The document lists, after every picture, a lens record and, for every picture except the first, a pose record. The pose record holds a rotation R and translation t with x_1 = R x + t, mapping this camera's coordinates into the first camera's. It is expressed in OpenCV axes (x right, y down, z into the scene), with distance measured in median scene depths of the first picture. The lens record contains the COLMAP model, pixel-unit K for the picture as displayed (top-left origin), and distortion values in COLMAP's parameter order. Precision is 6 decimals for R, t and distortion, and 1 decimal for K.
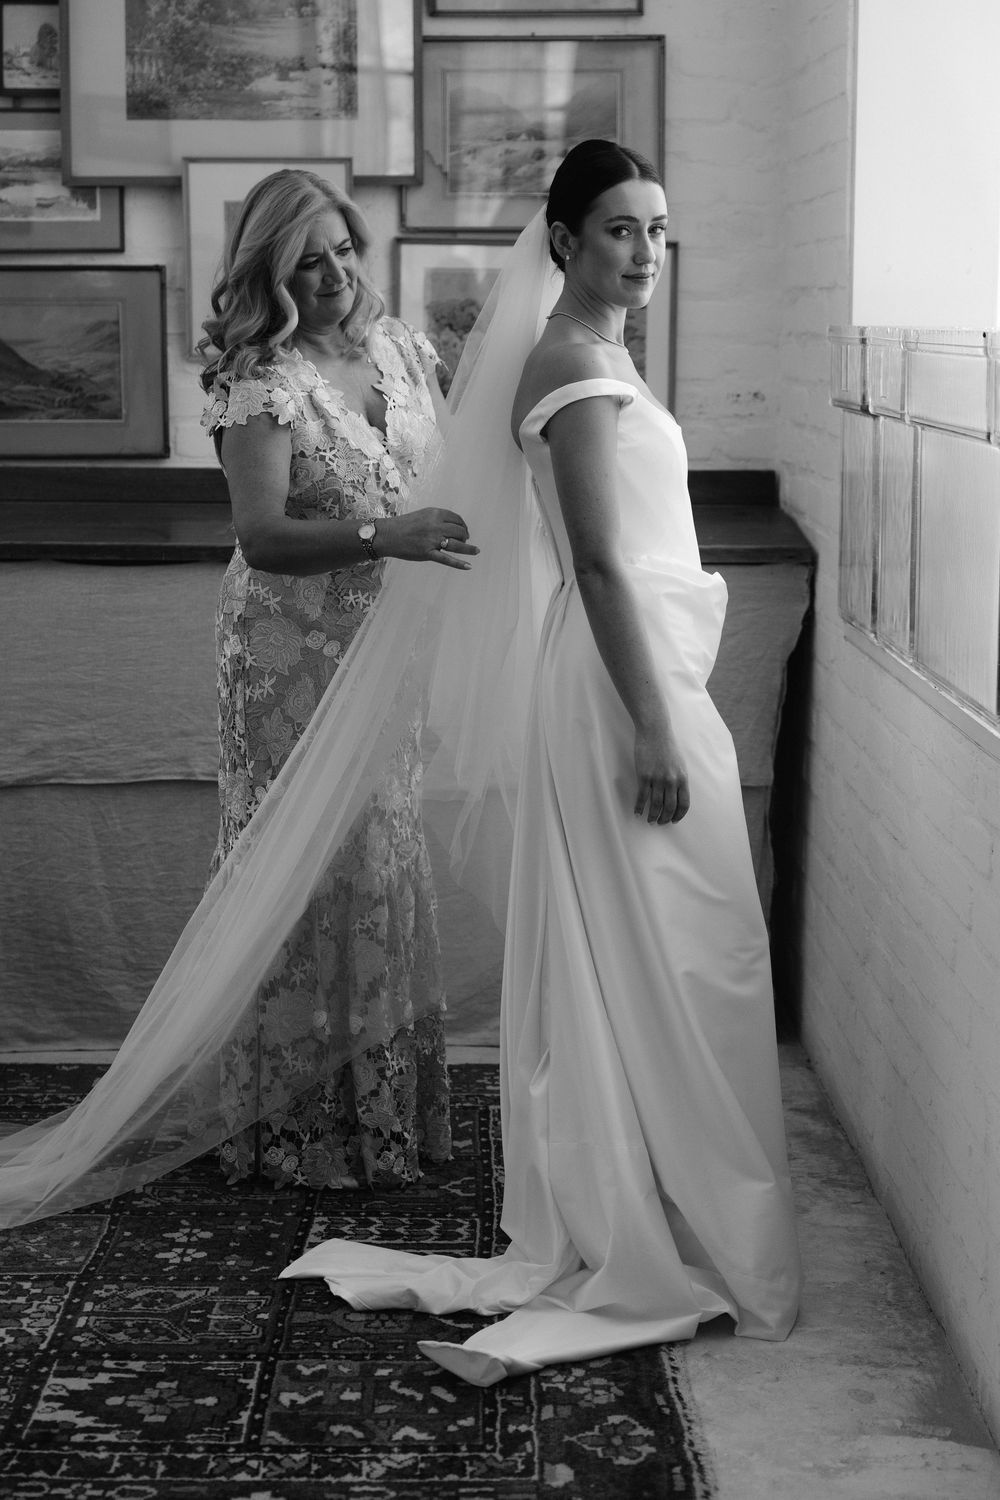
lens RADIAL K [[3374.1, 0, 541.0], [0, 3374.1, 748.0], [0, 0, 1]] dist [-0.069141, -0.479315]
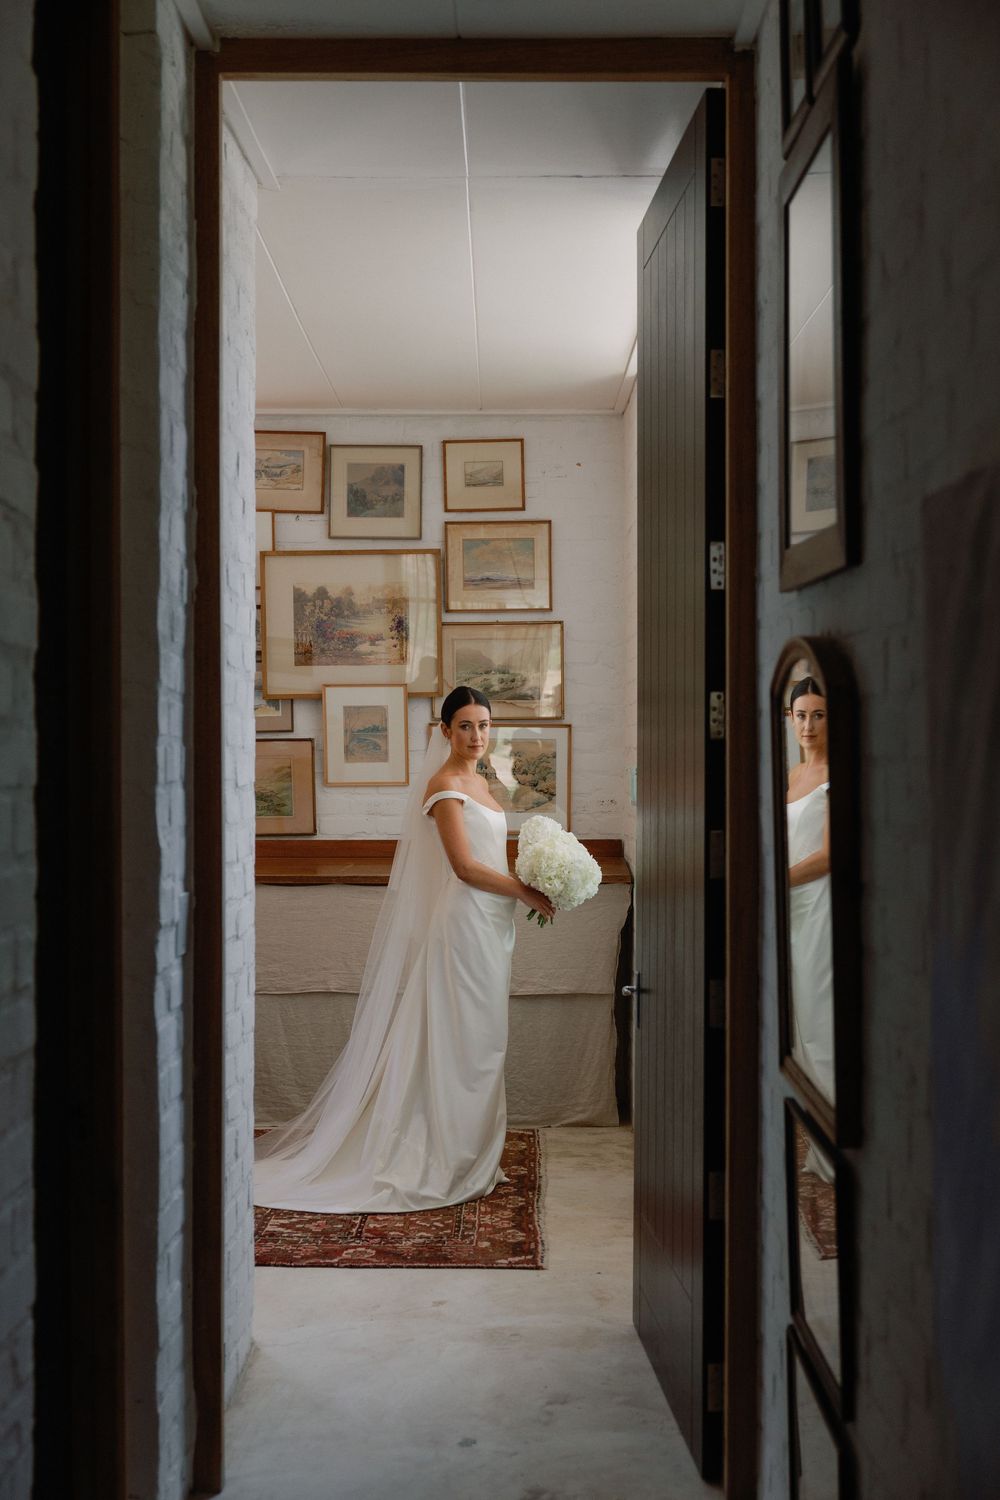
lens RADIAL K [[1801.3, 0, 501.7], [0, 1801.3, 841.2], [0, 0, 1]] dist [0.002219, 0.003269]
pose [[0.999961, -0.007011, -0.005354, 0.021766], [0.006547, 0.996592, -0.082229, 0.025918], [0.005912, 0.082191, 0.996599, -0.256735]]
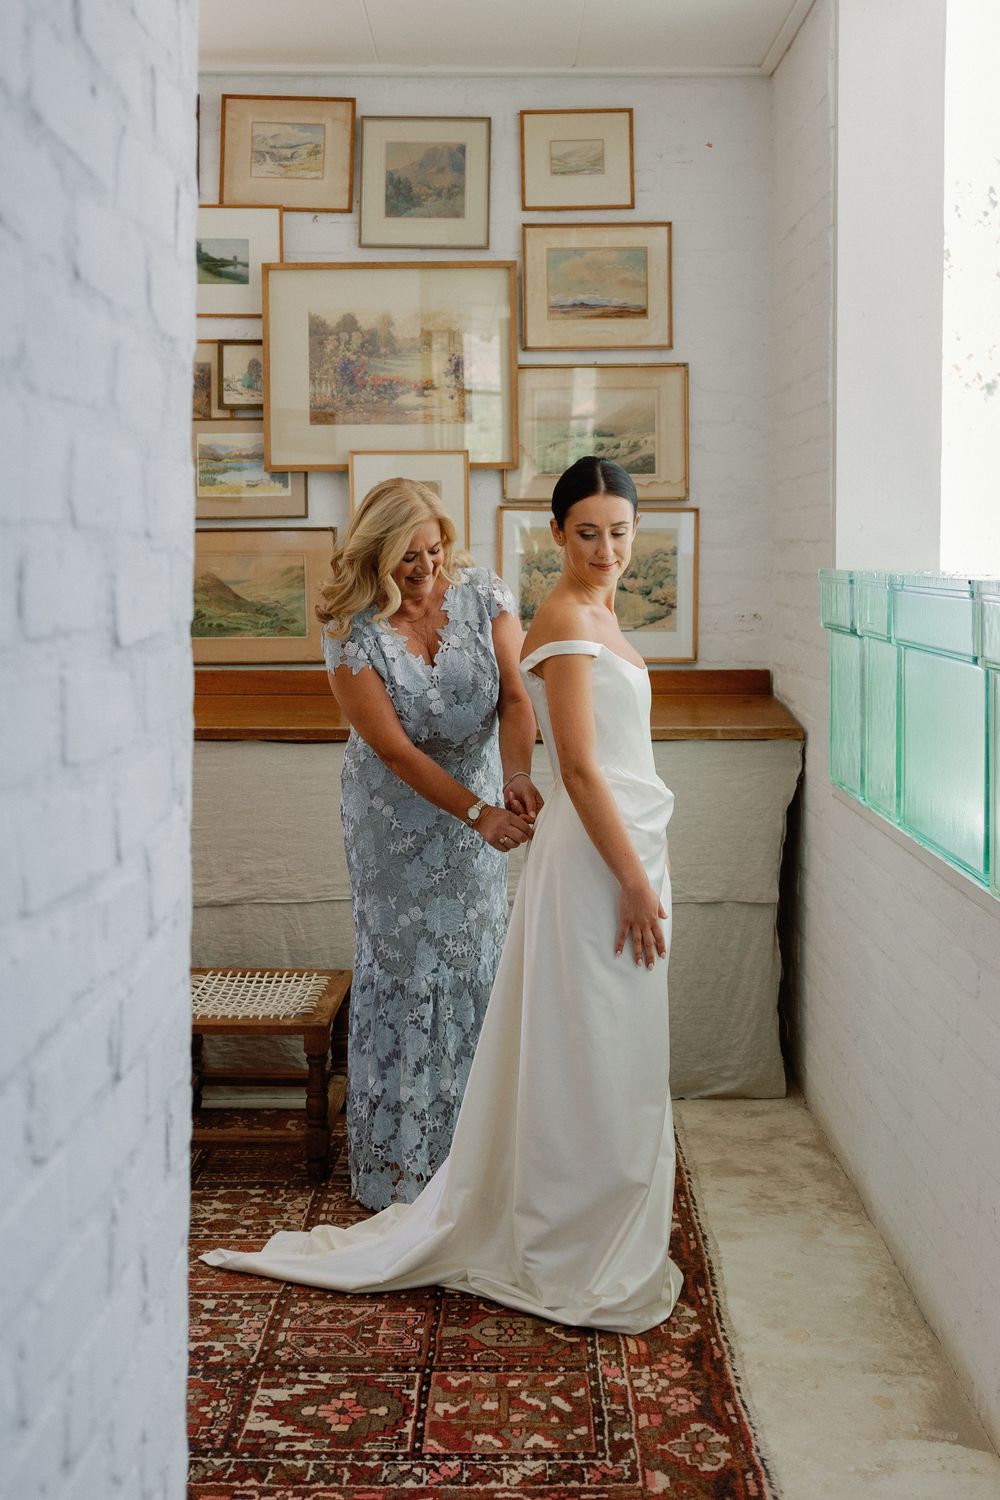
lens RADIAL K [[2368.5, 0, 500.0], [0, 2368.5, 750.0], [0, 0, 1]] dist [-0.263824, 0.068956]
pose [[0.999150, -0.004016, -0.041024, -0.013847], [0.002084, 0.998892, -0.047021, -0.015516], [0.041168, 0.046896, 0.998051, 0.089502]]
